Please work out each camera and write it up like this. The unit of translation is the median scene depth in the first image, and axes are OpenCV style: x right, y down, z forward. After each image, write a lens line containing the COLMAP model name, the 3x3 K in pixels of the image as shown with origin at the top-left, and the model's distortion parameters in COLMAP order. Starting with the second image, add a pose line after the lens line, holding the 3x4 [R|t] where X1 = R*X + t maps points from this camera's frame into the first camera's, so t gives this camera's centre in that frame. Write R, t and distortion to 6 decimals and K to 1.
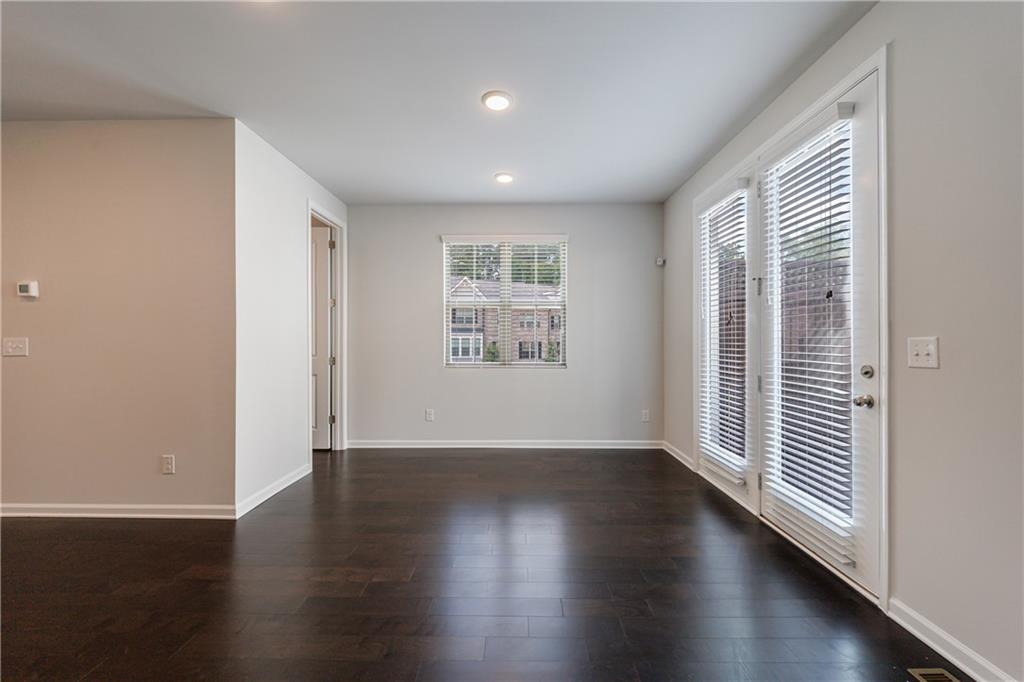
lens RADIAL K [[409.9, 0, 511.7], [0, 409.9, 337.4], [0, 0, 1]] dist [-0.000183, -0.003830]
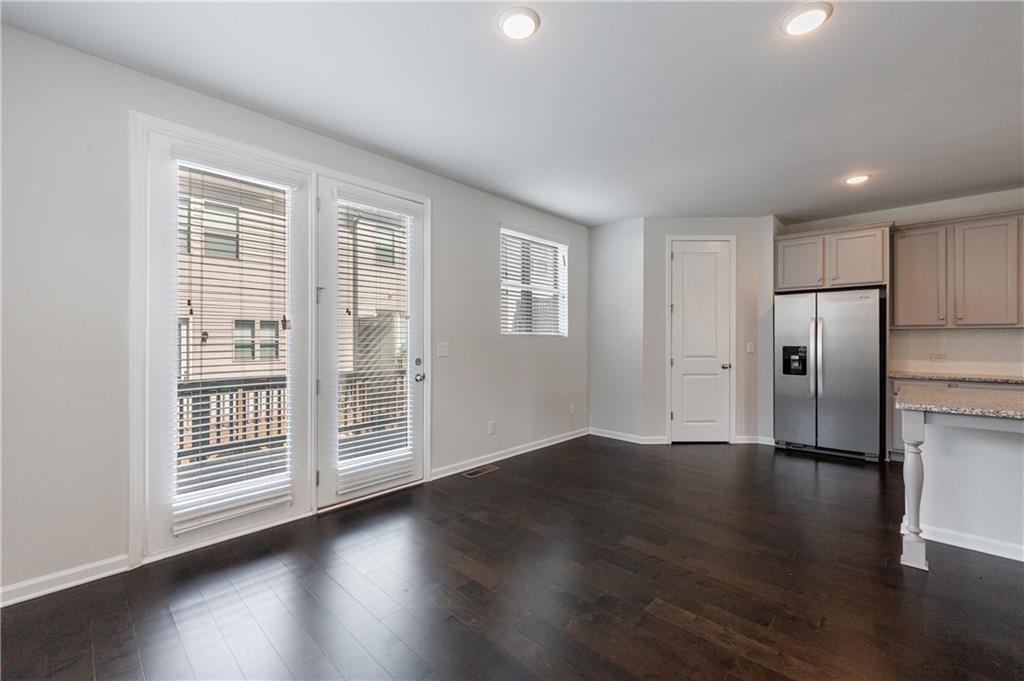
lens RADIAL K [[419.9, 0, 502.3], [0, 419.9, 338.1], [0, 0, 1]] dist [0.000319, 0.000005]
pose [[-0.726780, 0.000712, 0.686870, -0.360150], [-0.004596, 0.999972, -0.005899, -0.007060], [-0.686855, -0.007444, -0.726757, 1.064972]]
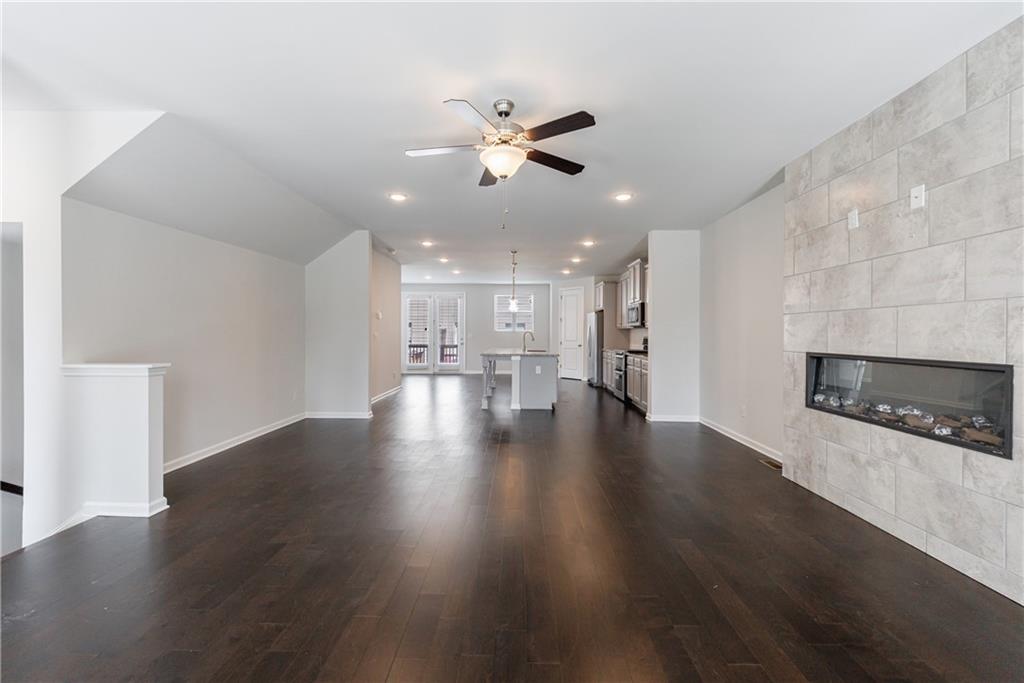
lens RADIAL K [[409.9, 0, 511.7], [0, 409.9, 337.9], [0, 0, 1]] dist [-0.000183, -0.003830]
pose [[0.006119, -0.010506, 0.999926, -2.903335], [-0.009887, 0.999895, 0.010566, -0.006760], [-0.999932, -0.009951, 0.006015, 0.073275]]
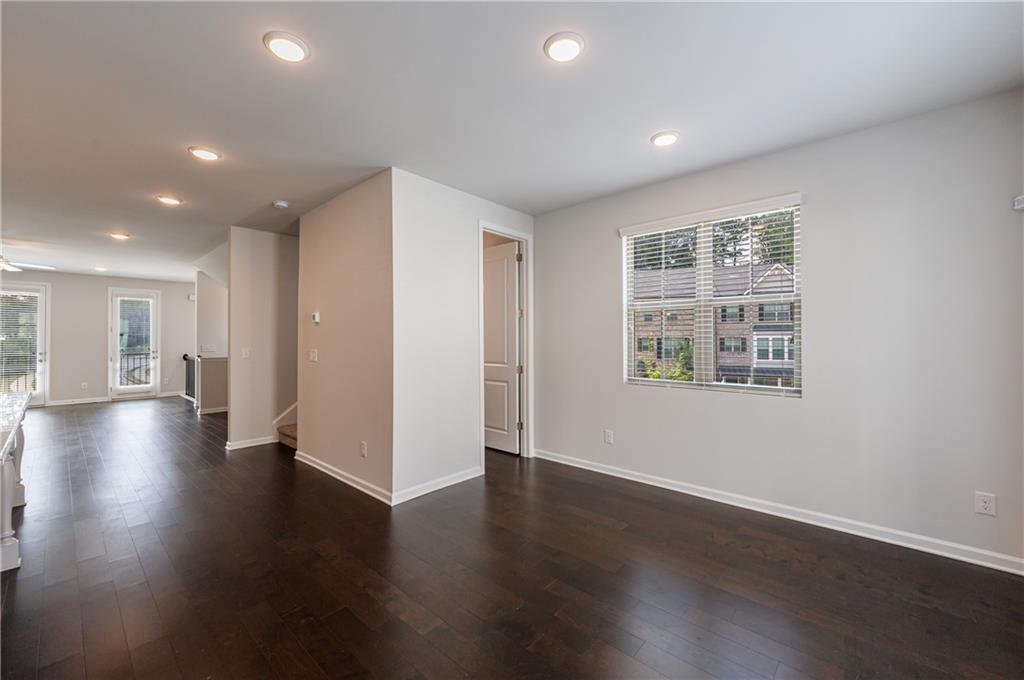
lens RADIAL K [[405.7, 0, 501.4], [0, 405.7, 336.0], [0, 0, 1]] dist [-0.001366, -0.000311]
pose [[0.744471, -0.008701, -0.667598, 0.257582], [0.006823, 0.999962, -0.005423, -0.027143], [0.667620, -0.000518, 0.744502, 0.250611]]
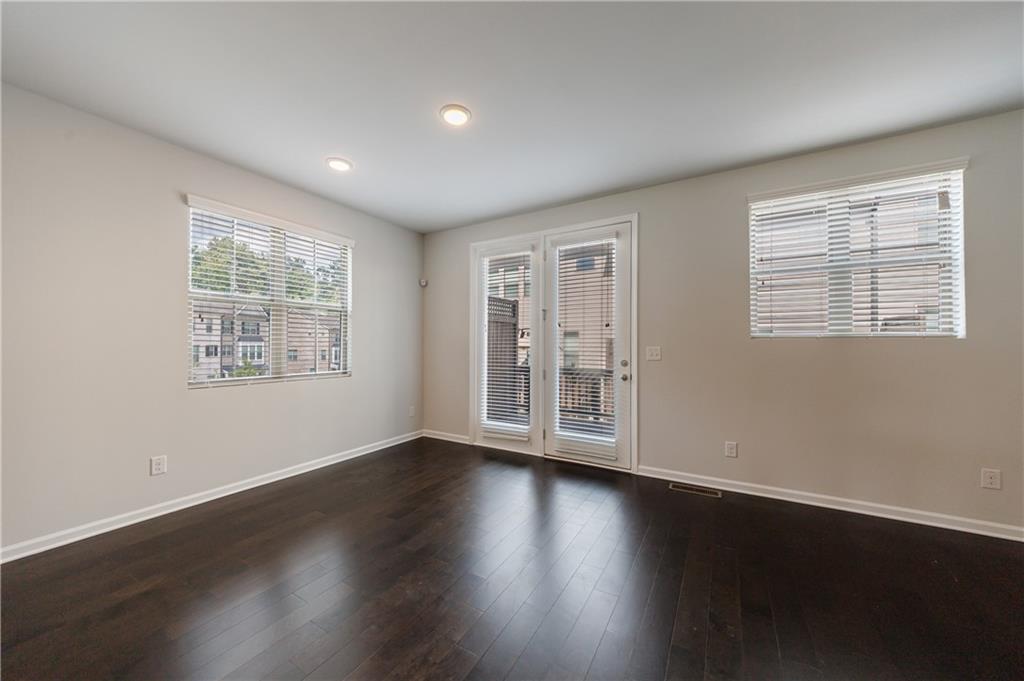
lens RADIAL K [[350.9, 0, 507.1], [0, 350.9, 340.9], [0, 0, 1]] dist [0.000115, 0.000091]
pose [[0.500985, 0.010826, 0.865388, -0.496679], [-0.006976, 0.999940, -0.008470, -0.005543], [-0.865428, -0.001794, 0.501031, 0.311314]]
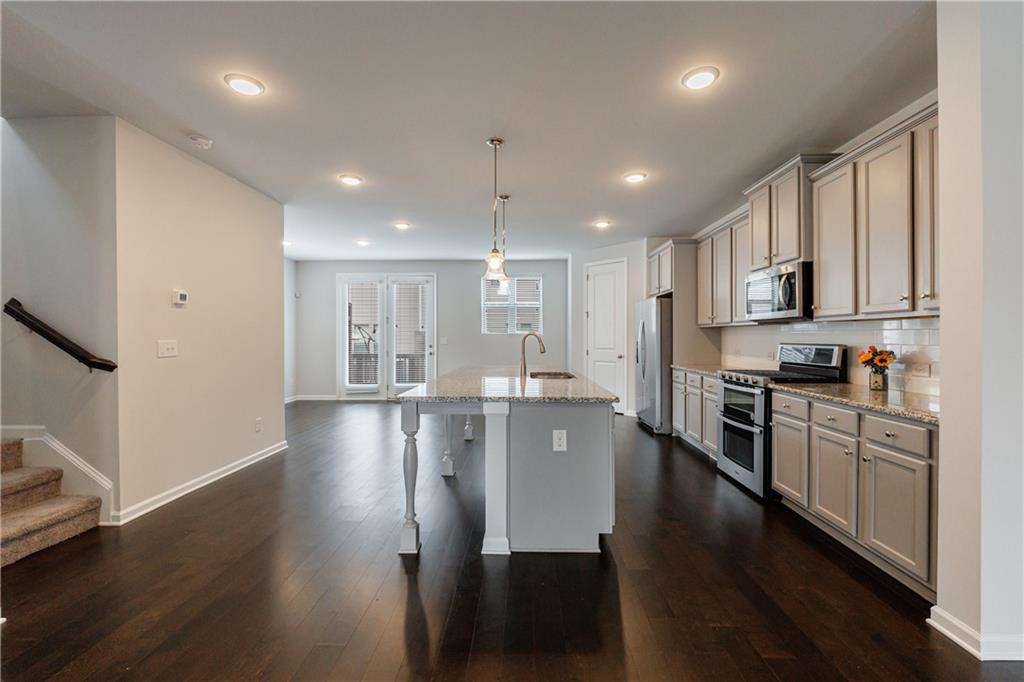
lens RADIAL K [[426.3, 0, 512.0], [0, 426.3, 341.0], [0, 0, 1]] dist [-0.002216, -0.000202]
pose [[0.020809, -0.008647, 0.999746, -1.798361], [-0.004493, 0.999952, 0.008742, -0.008134], [-0.999773, -0.004674, 0.020769, 0.027860]]
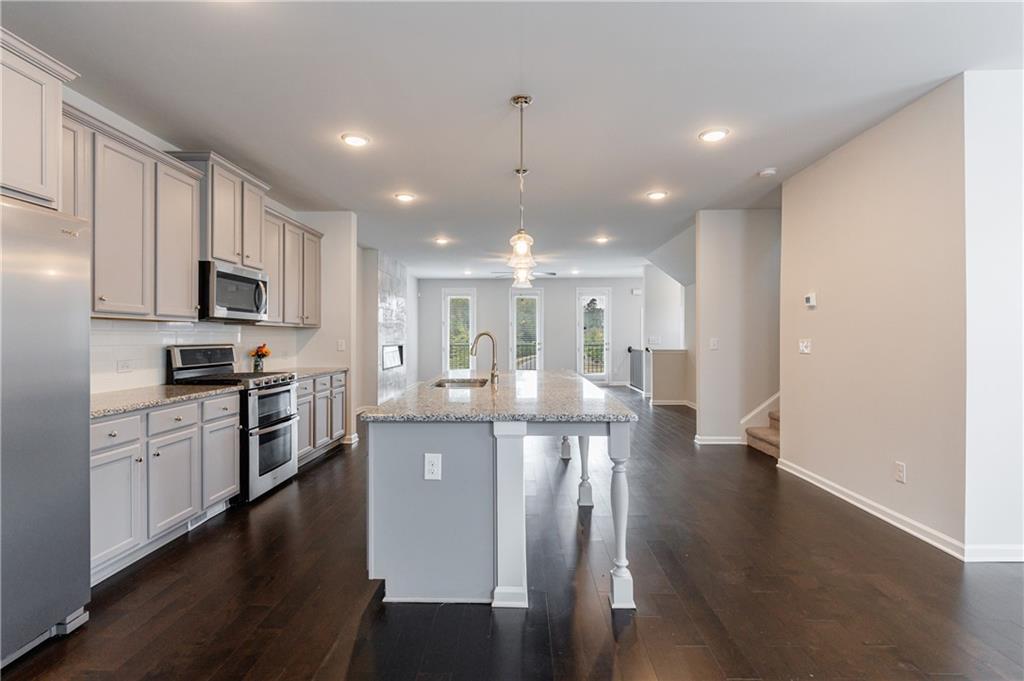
lens RADIAL K [[475.5, 0, 512.0], [0, 475.5, 340.5], [0, 0, 1]] dist [-0.004498, -0.000875]
pose [[-0.012202, 0.007702, -0.999896, 0.209320], [0.005234, 0.999957, 0.007639, -0.008457], [0.999912, -0.005140, -0.012242, 0.076740]]
